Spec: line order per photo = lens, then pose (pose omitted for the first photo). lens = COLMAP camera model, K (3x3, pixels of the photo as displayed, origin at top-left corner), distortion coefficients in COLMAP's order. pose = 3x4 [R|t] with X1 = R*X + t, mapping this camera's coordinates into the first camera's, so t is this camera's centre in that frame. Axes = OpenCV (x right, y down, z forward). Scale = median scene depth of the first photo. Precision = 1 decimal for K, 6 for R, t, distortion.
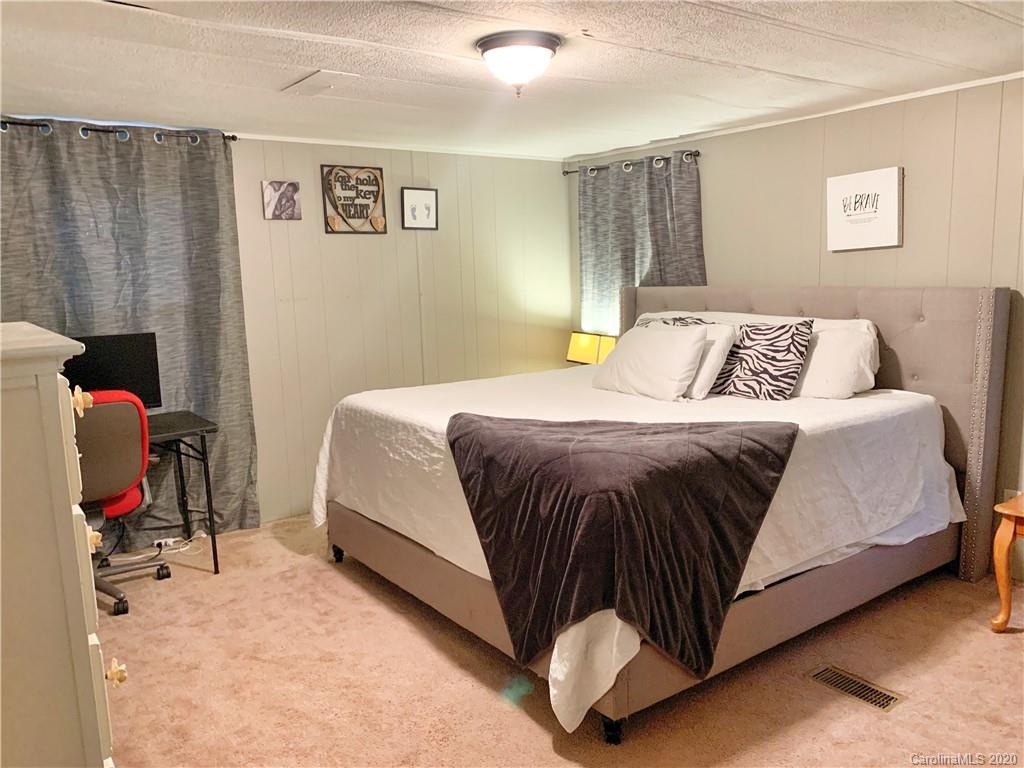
lens RADIAL K [[774.4, 0, 517.5], [0, 774.4, 389.0], [0, 0, 1]] dist [0.022292, -0.031212]
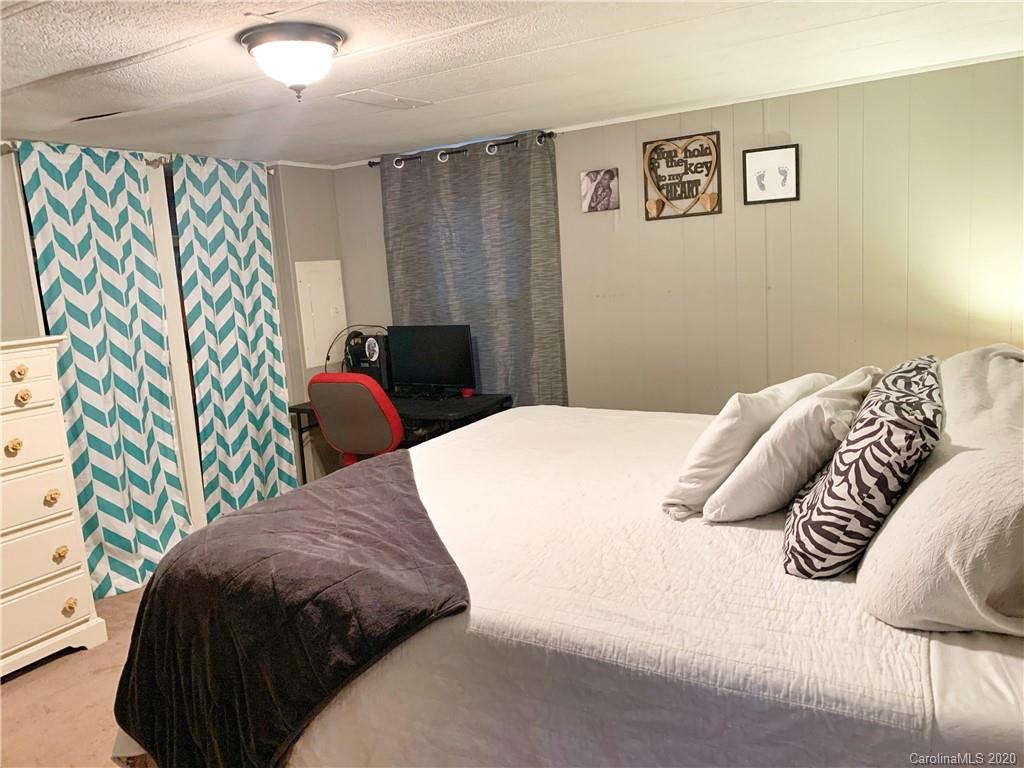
lens RADIAL K [[774.4, 0, 514.0], [0, 774.4, 380.1], [0, 0, 1]] dist [0.022292, -0.031212]
pose [[0.429077, 0.127902, -0.894167, 0.502909], [-0.075813, 0.991531, 0.105449, -0.103505], [0.900081, 0.022544, 0.435140, 0.489786]]
